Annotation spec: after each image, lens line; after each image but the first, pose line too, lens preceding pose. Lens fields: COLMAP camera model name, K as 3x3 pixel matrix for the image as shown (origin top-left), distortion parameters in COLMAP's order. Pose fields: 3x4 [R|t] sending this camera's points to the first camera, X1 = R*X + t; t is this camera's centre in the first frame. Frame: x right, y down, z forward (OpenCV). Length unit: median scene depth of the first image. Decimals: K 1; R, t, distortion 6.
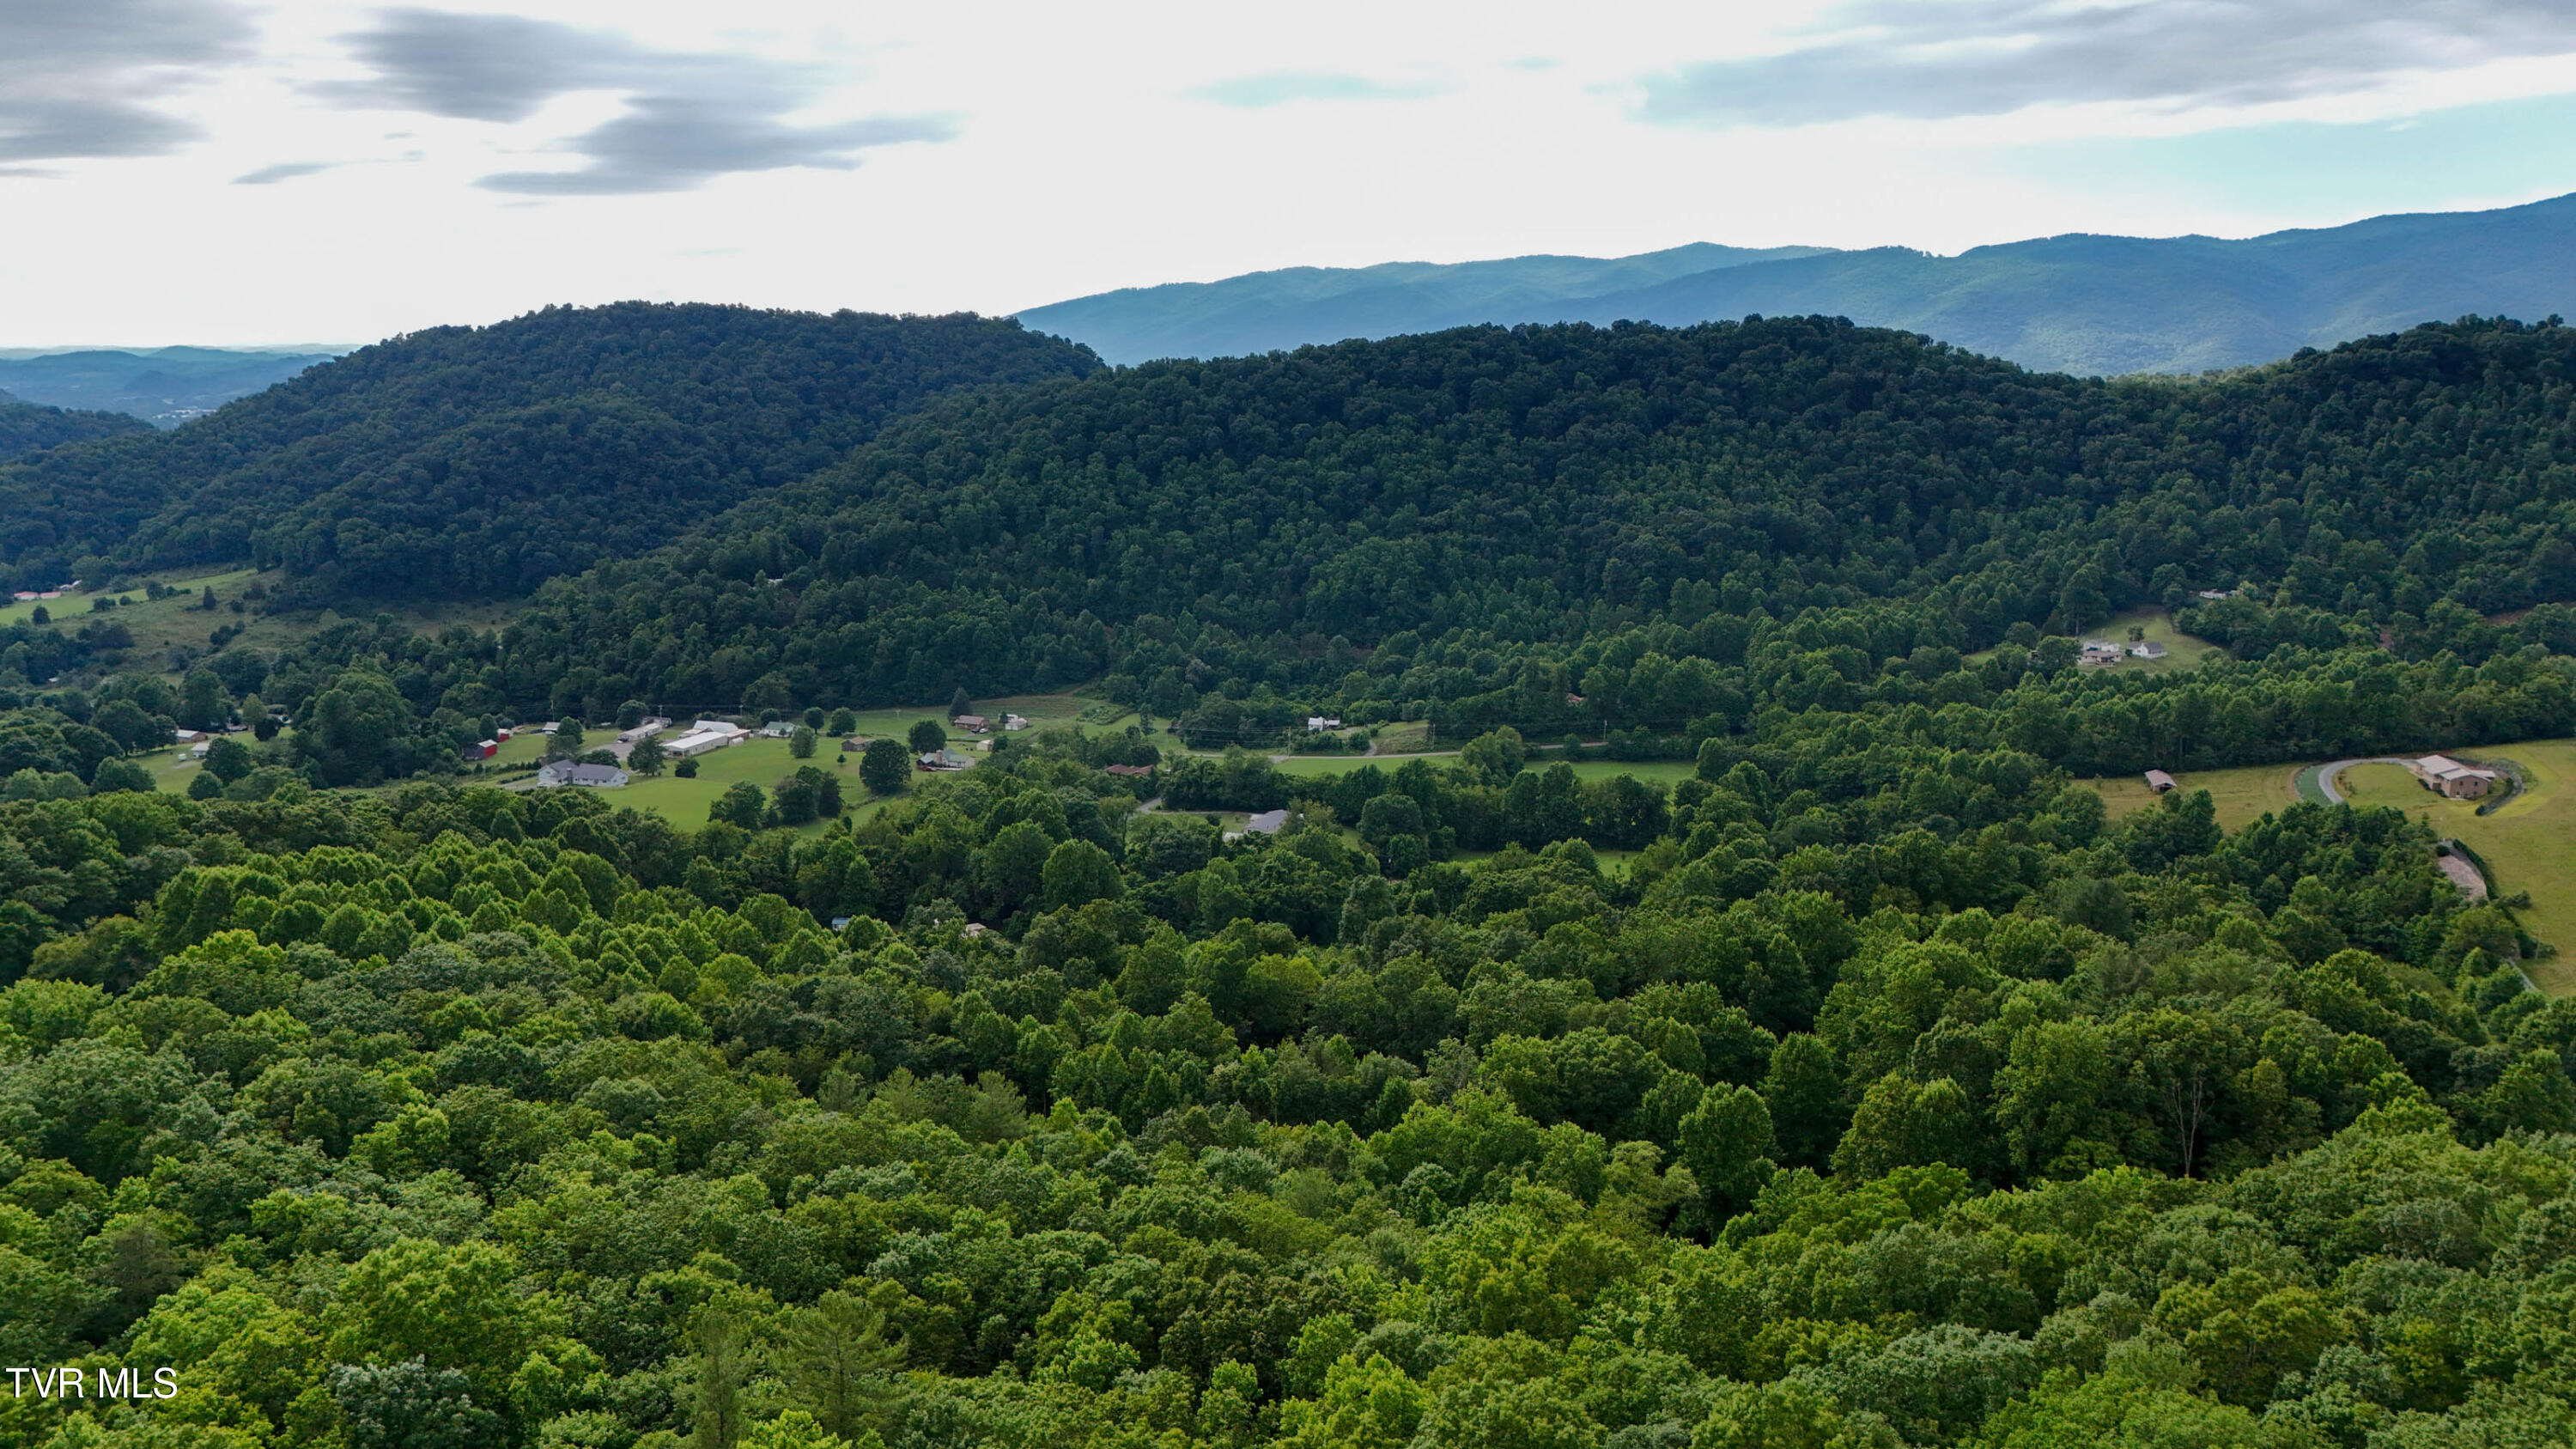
lens RADIAL K [[1895.2, 0, 1287.4], [0, 1895.2, 721.3], [0, 0, 1]] dist [0.091294, -0.096685]
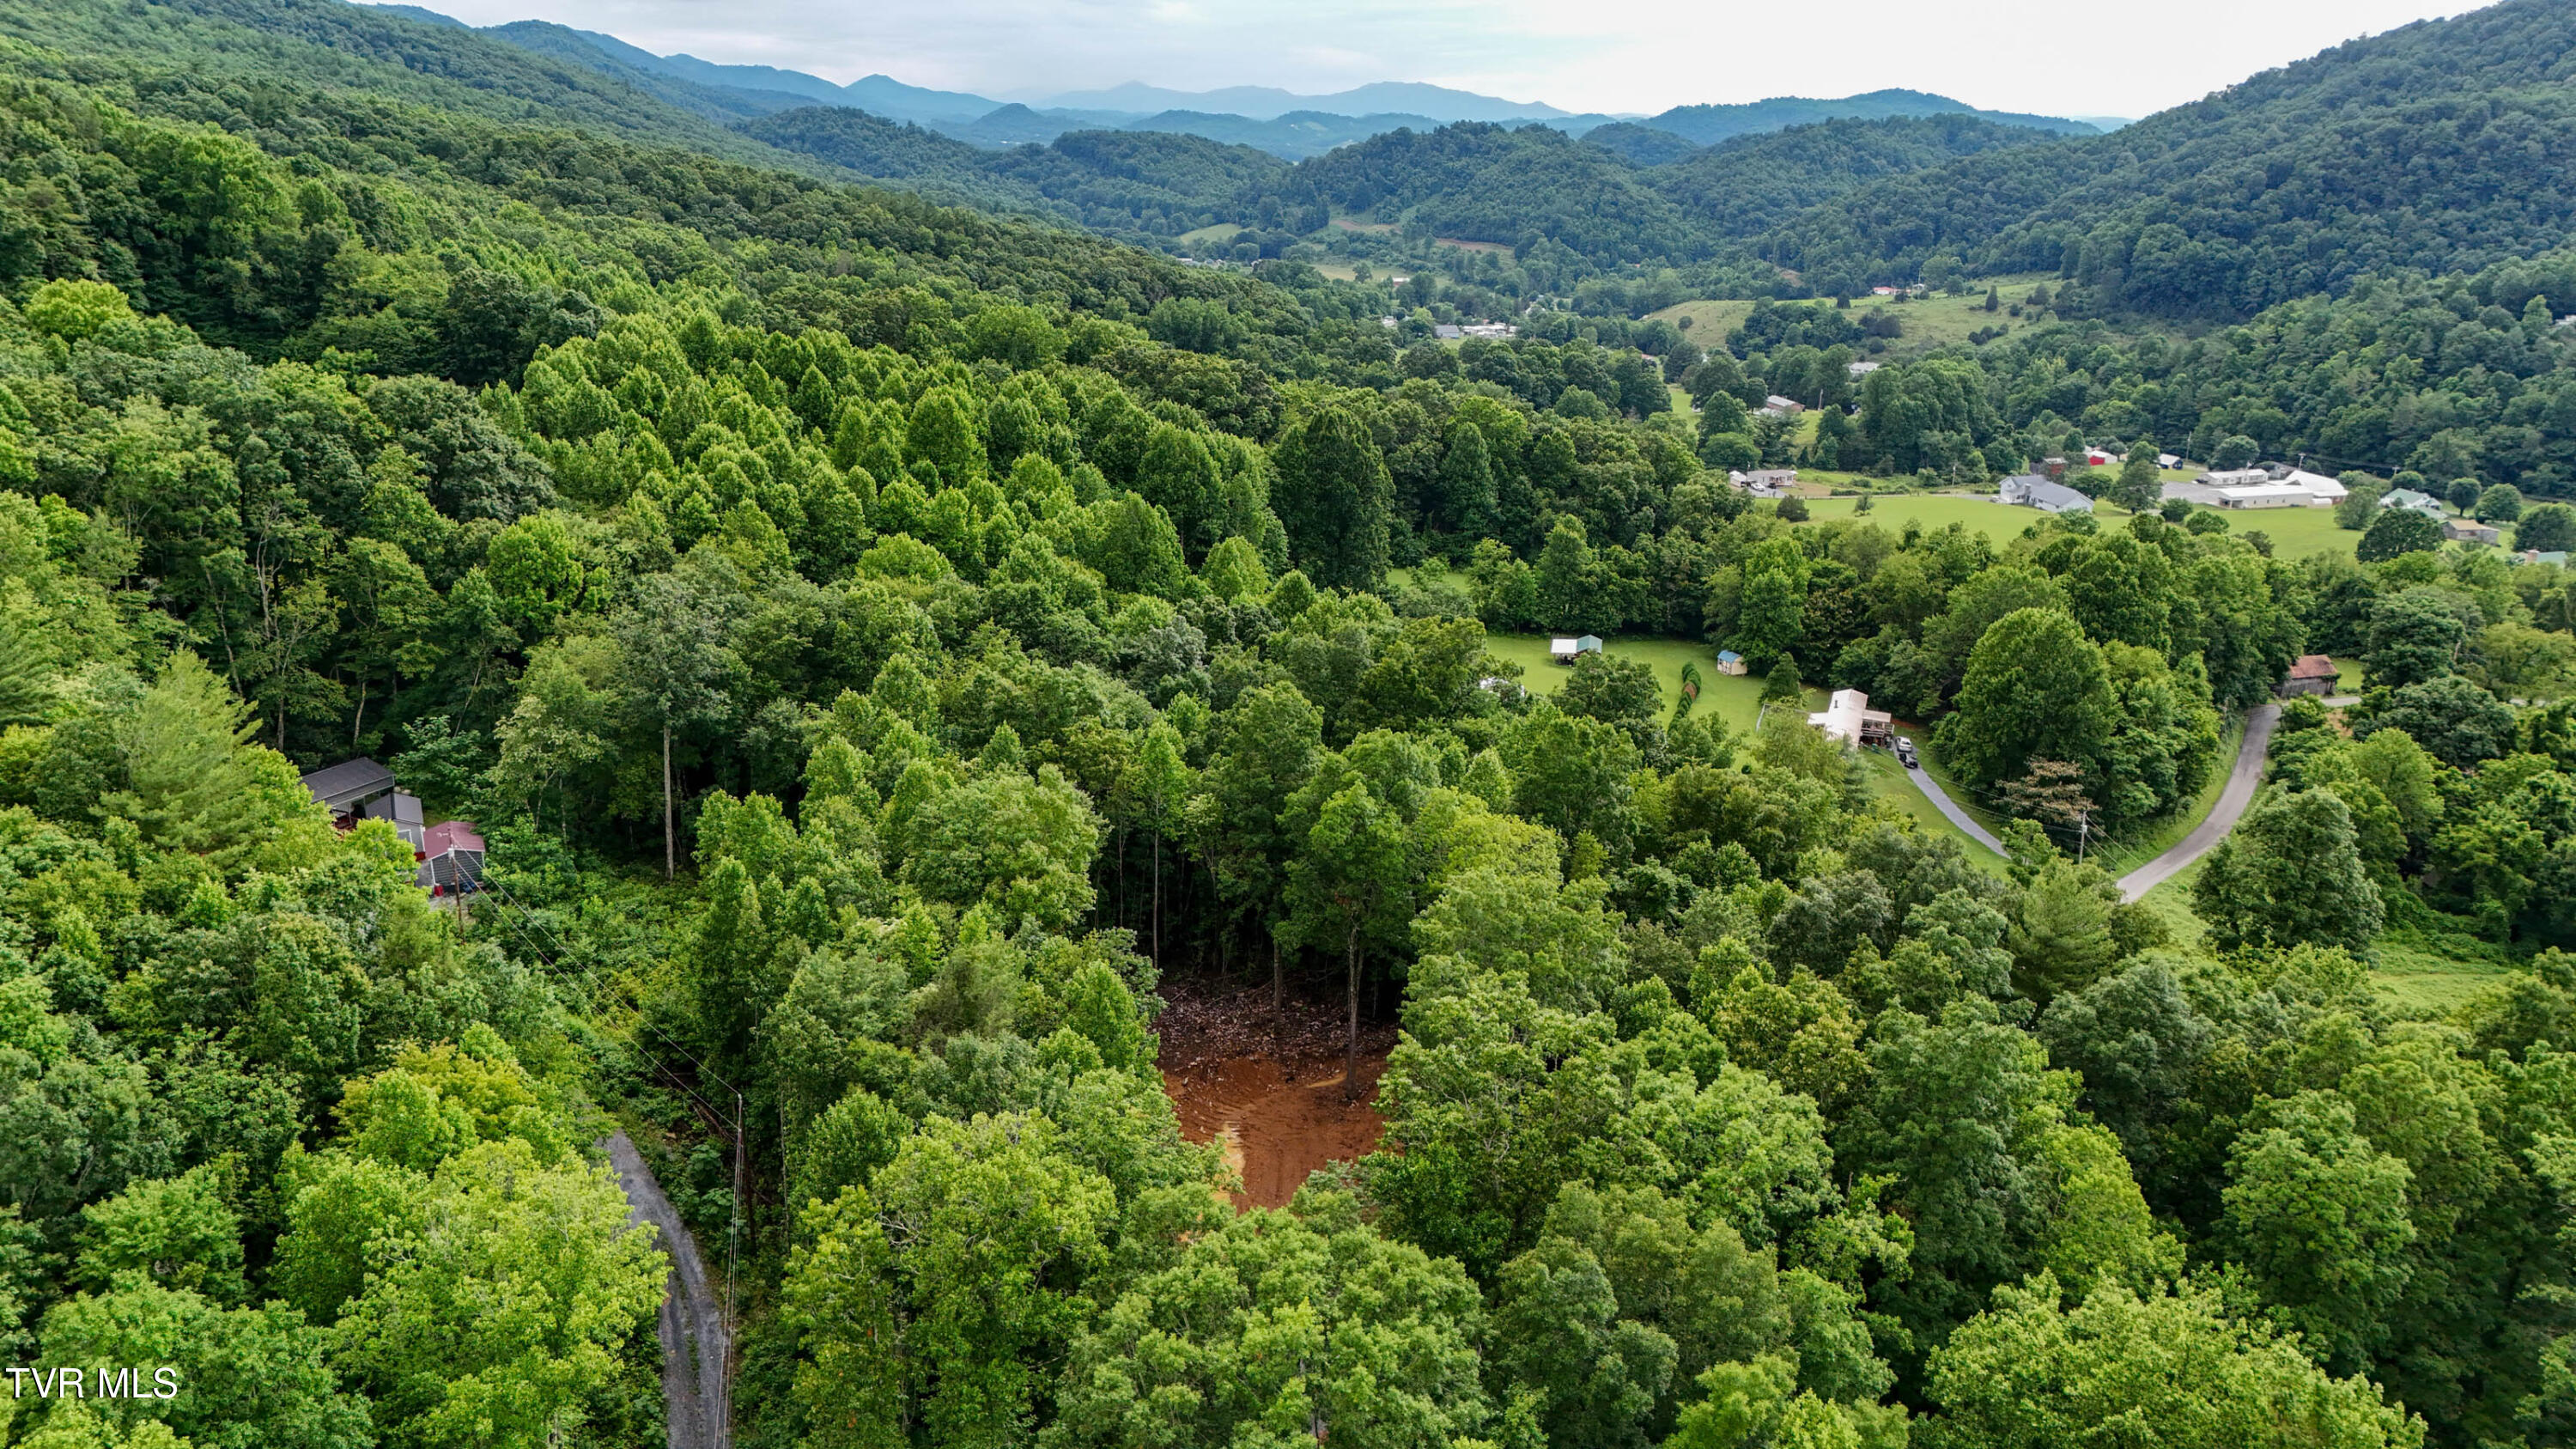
lens RADIAL K [[1895.2, 0, 1298.3], [0, 1895.2, 730.2], [0, 0, 1]] dist [0.091294, -0.096685]
pose [[0.542288, 0.264927, -0.797331, 0.089153], [-0.170497, 0.963941, 0.204325, 0.008136], [0.822712, 0.025139, 0.567903, 0.206480]]
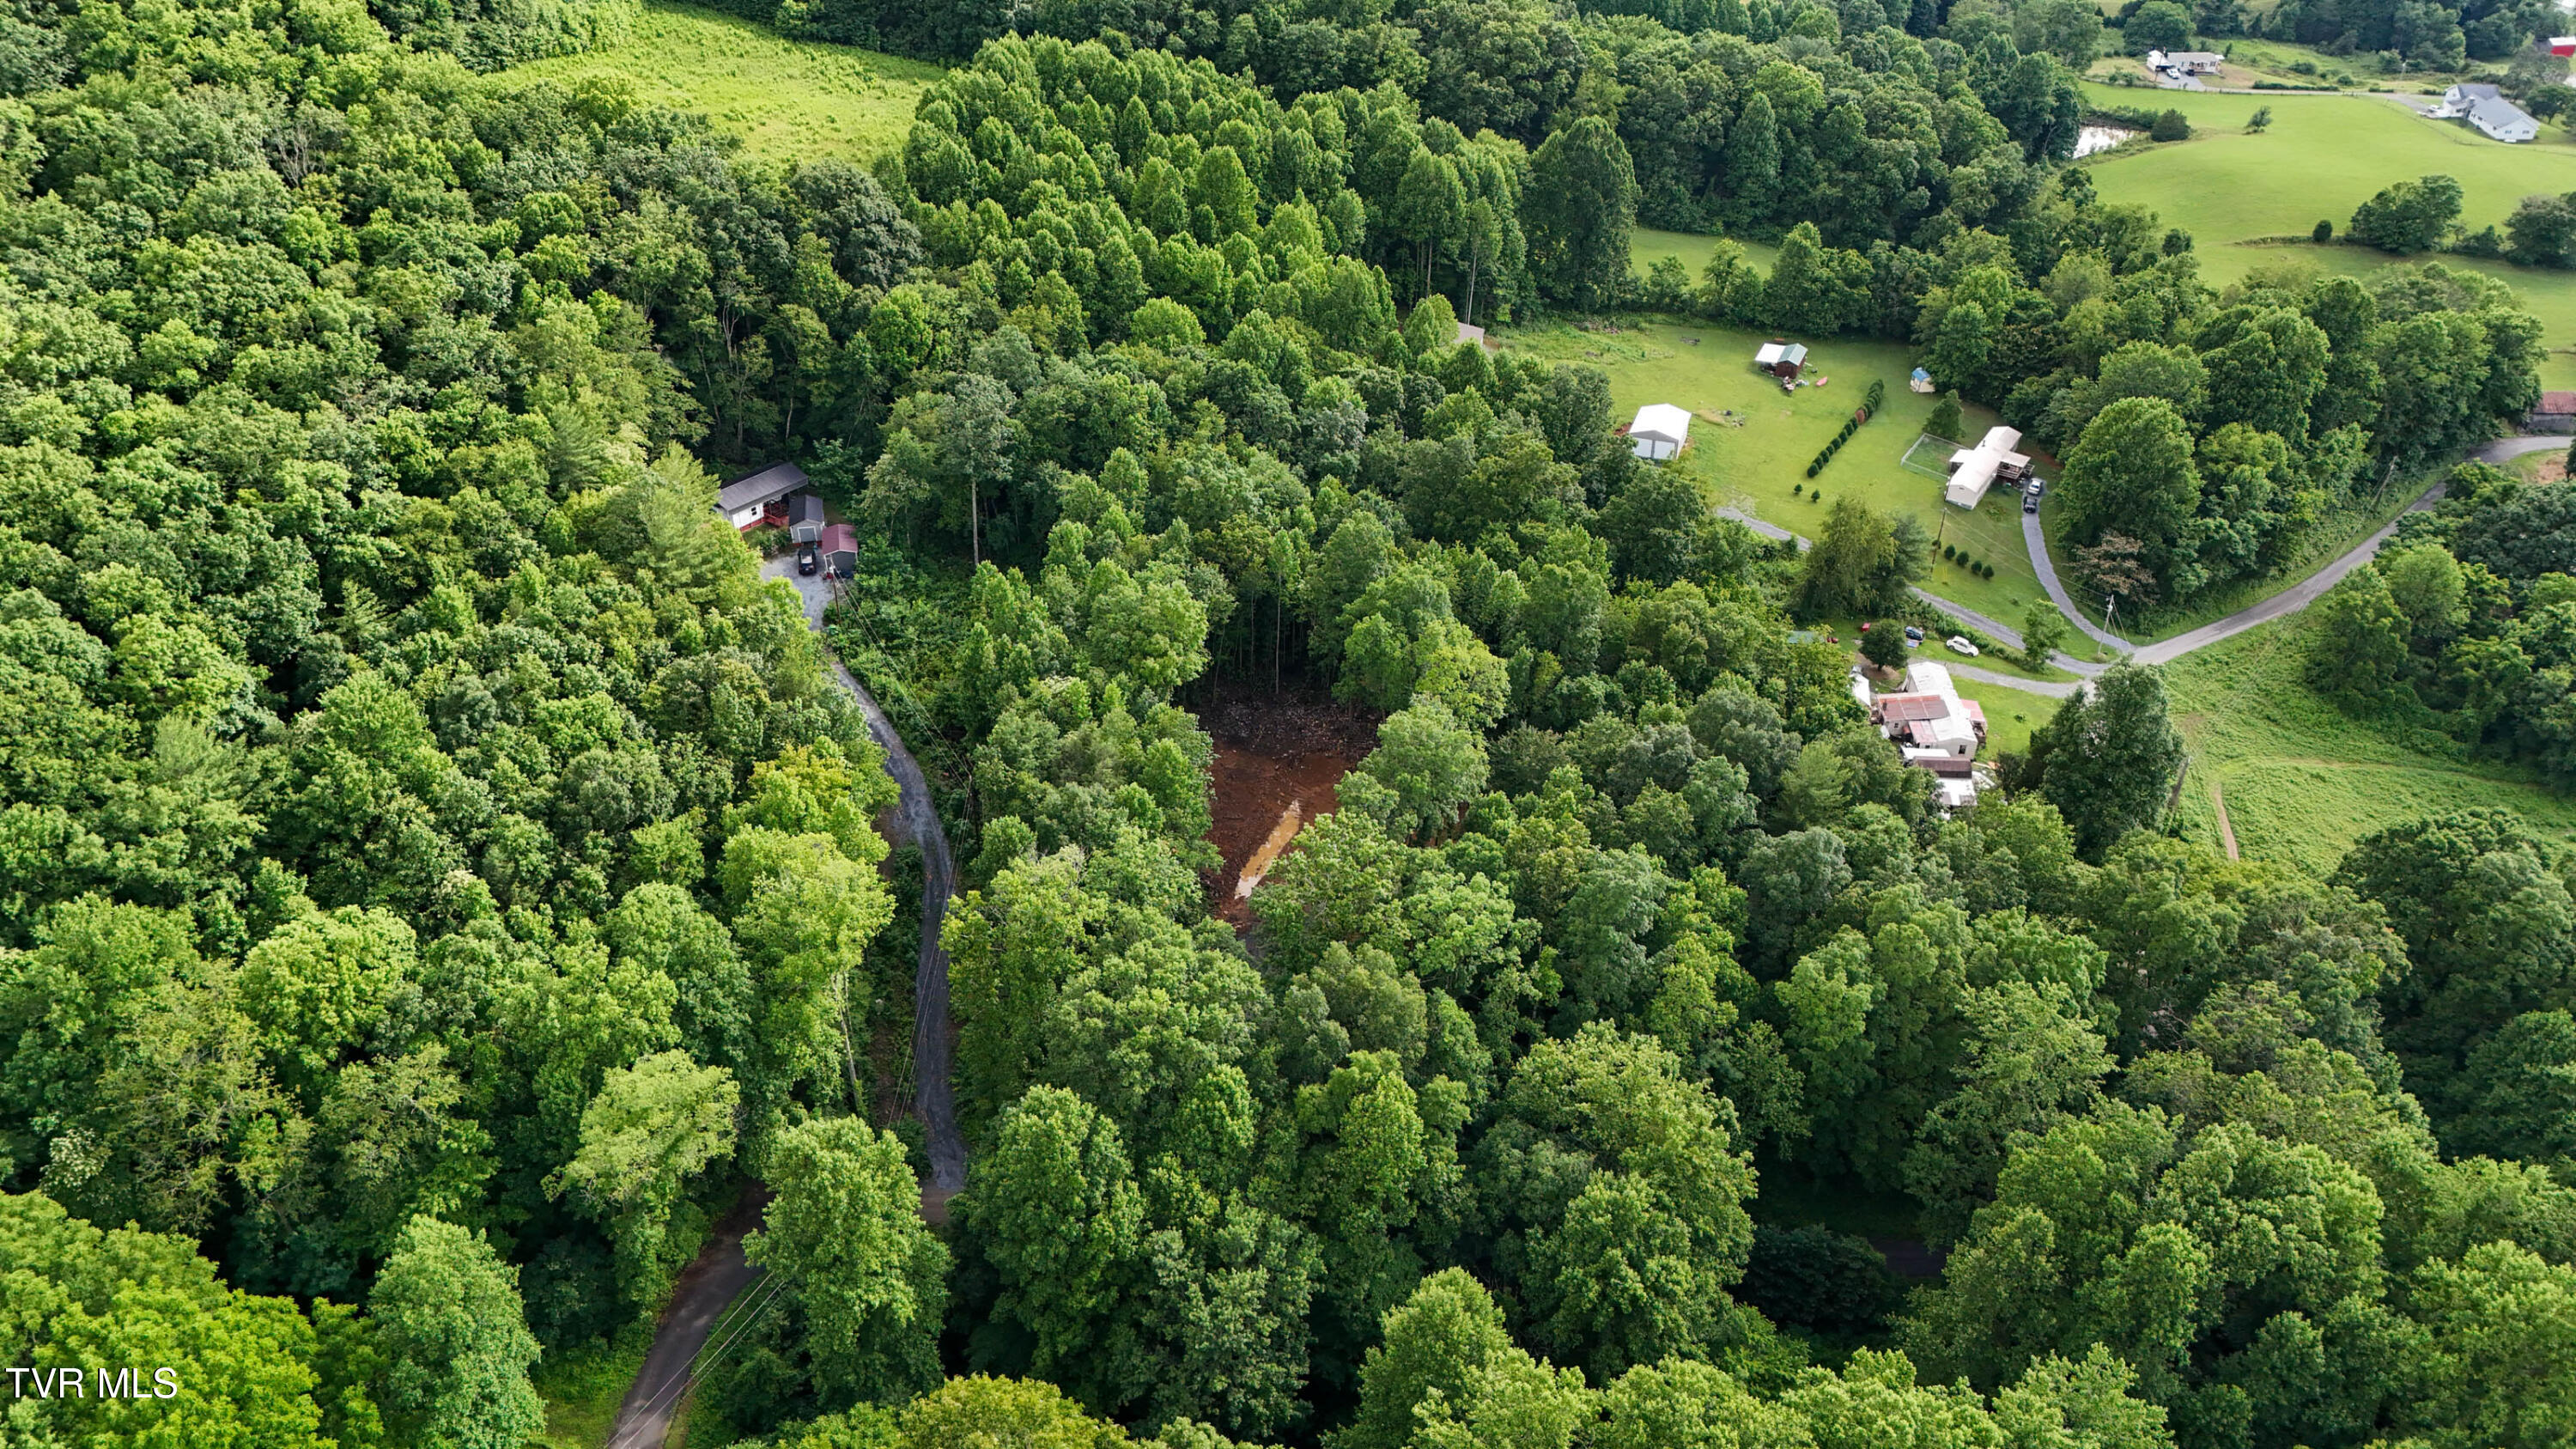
lens RADIAL K [[1895.2, 0, 1291.7], [0, 1895.2, 738.6], [0, 0, 1]] dist [0.091294, -0.096685]
pose [[0.317313, 0.545203, -0.775929, 0.140635], [-0.188376, 0.838146, 0.511884, -0.046081], [0.929423, -0.016261, 0.368658, 0.203560]]
